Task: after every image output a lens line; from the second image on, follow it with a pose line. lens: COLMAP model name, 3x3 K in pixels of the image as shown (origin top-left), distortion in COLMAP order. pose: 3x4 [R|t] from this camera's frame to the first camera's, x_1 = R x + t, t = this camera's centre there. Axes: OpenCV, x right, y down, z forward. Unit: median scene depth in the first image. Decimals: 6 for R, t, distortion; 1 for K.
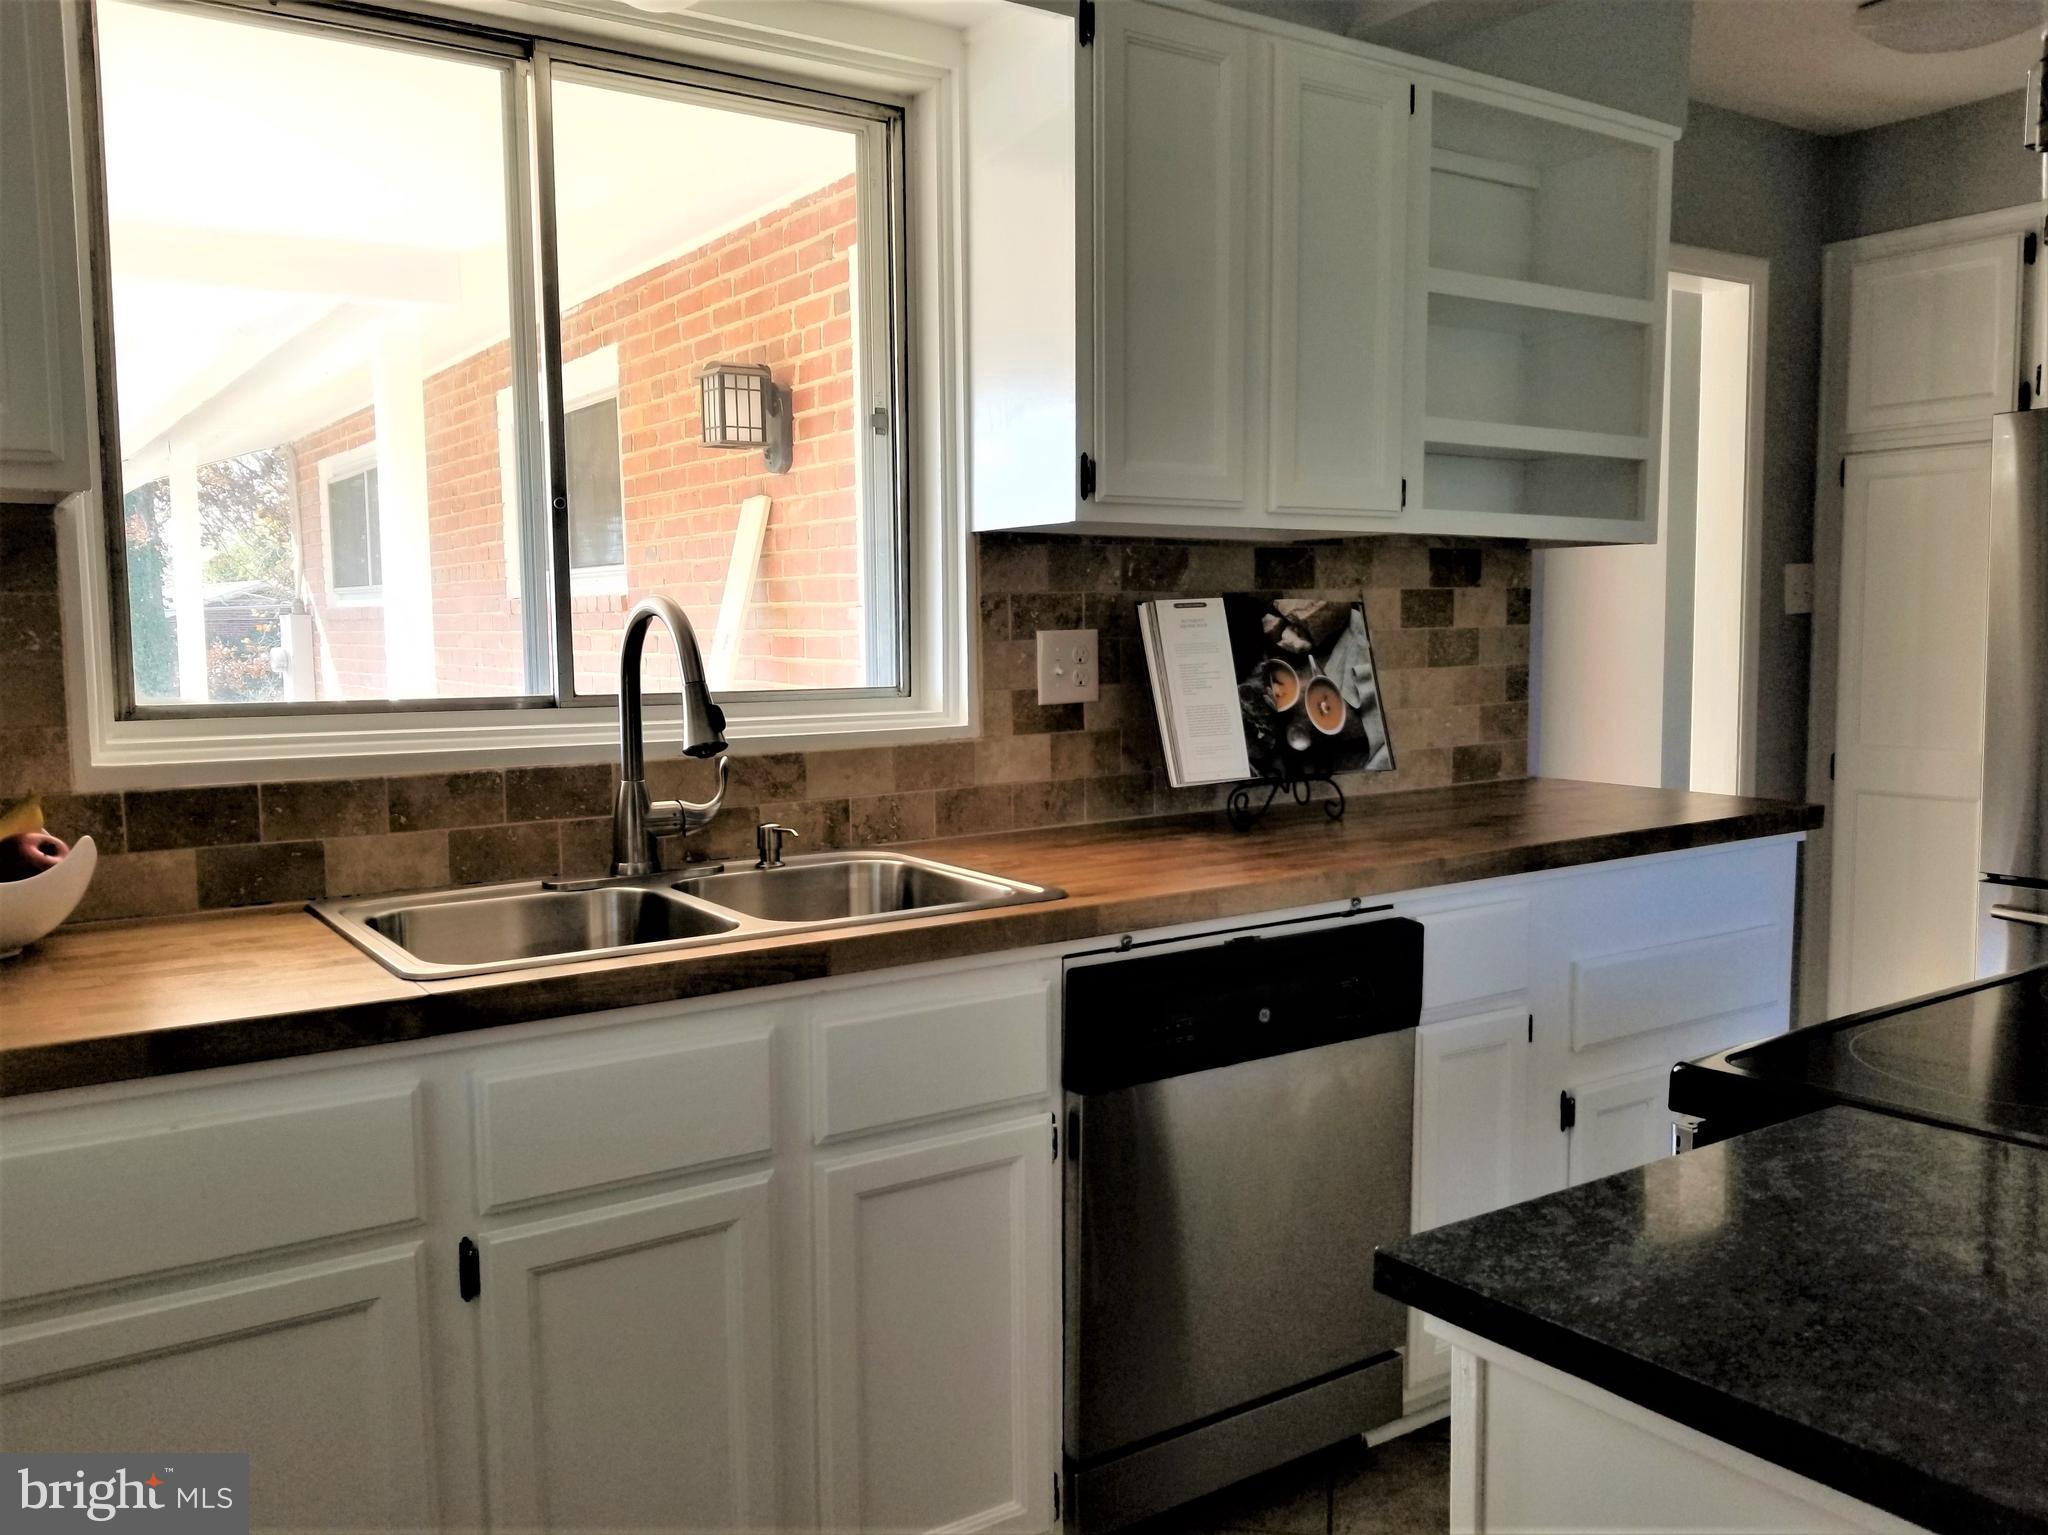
lens RADIAL K [[1656.4, 0, 1020.8], [0, 1656.4, 802.2], [0, 0, 1]] dist [0.003544, -0.004967]
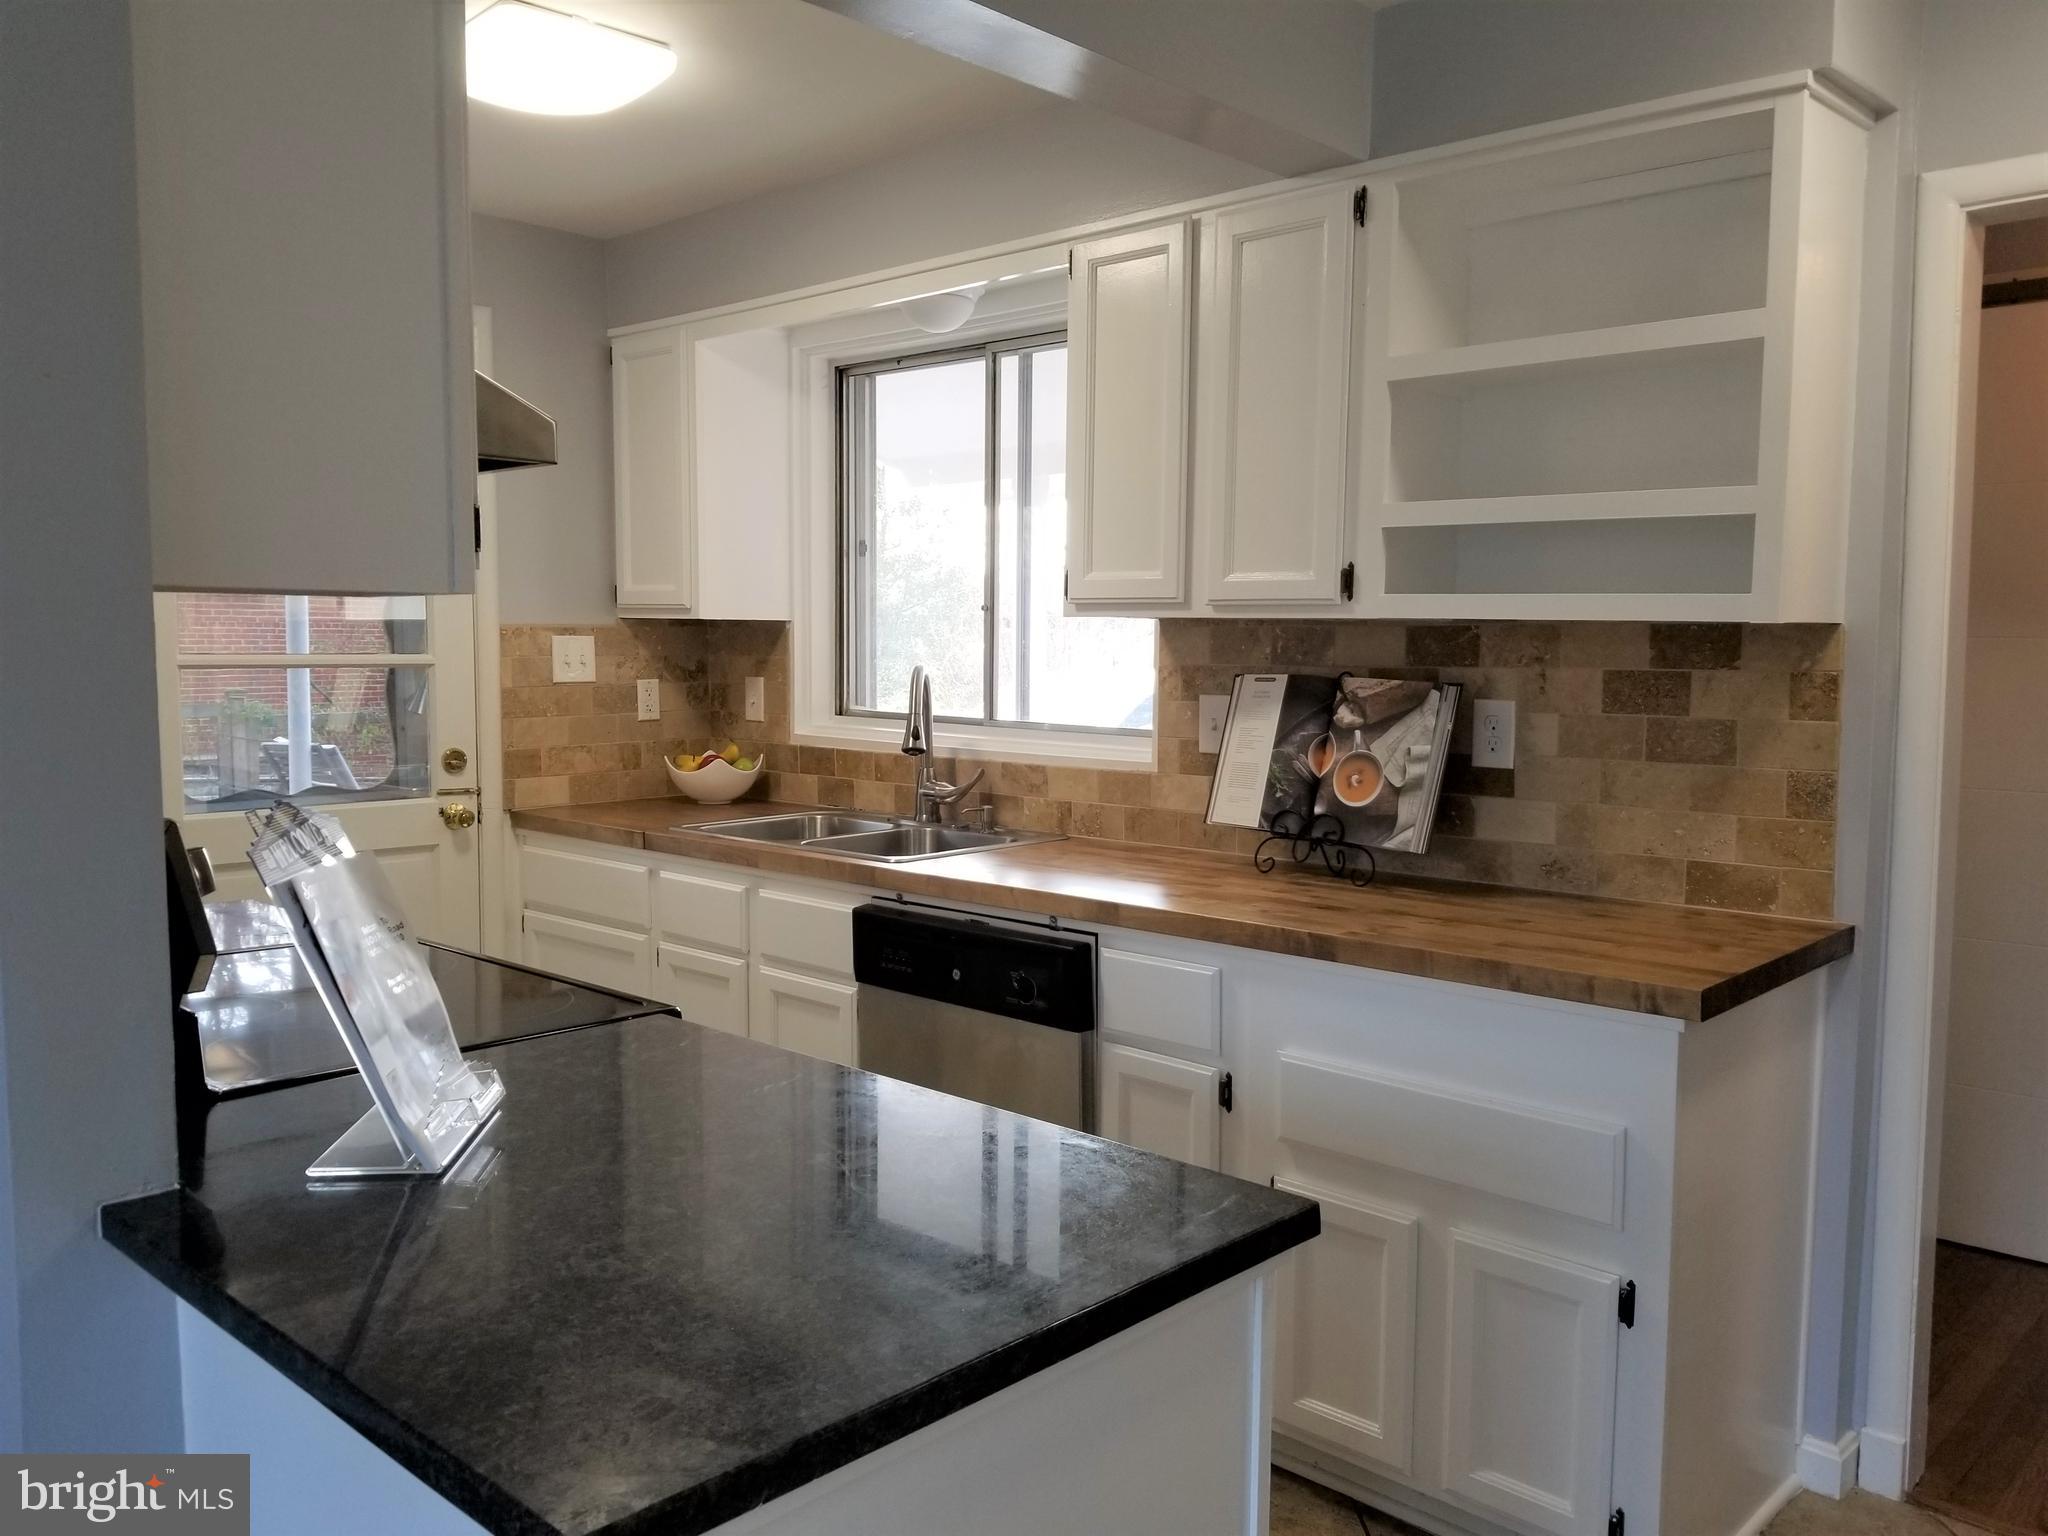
lens RADIAL K [[1607.4, 0, 1024.0], [0, 1607.4, 768.0], [0, 0, 1]] dist [-0.007138, -0.009499]
pose [[0.213399, 0.093880, -0.972444, 1.117158], [-0.115942, 0.990772, 0.070206, -0.111676], [0.970061, 0.097765, 0.222315, 0.565609]]
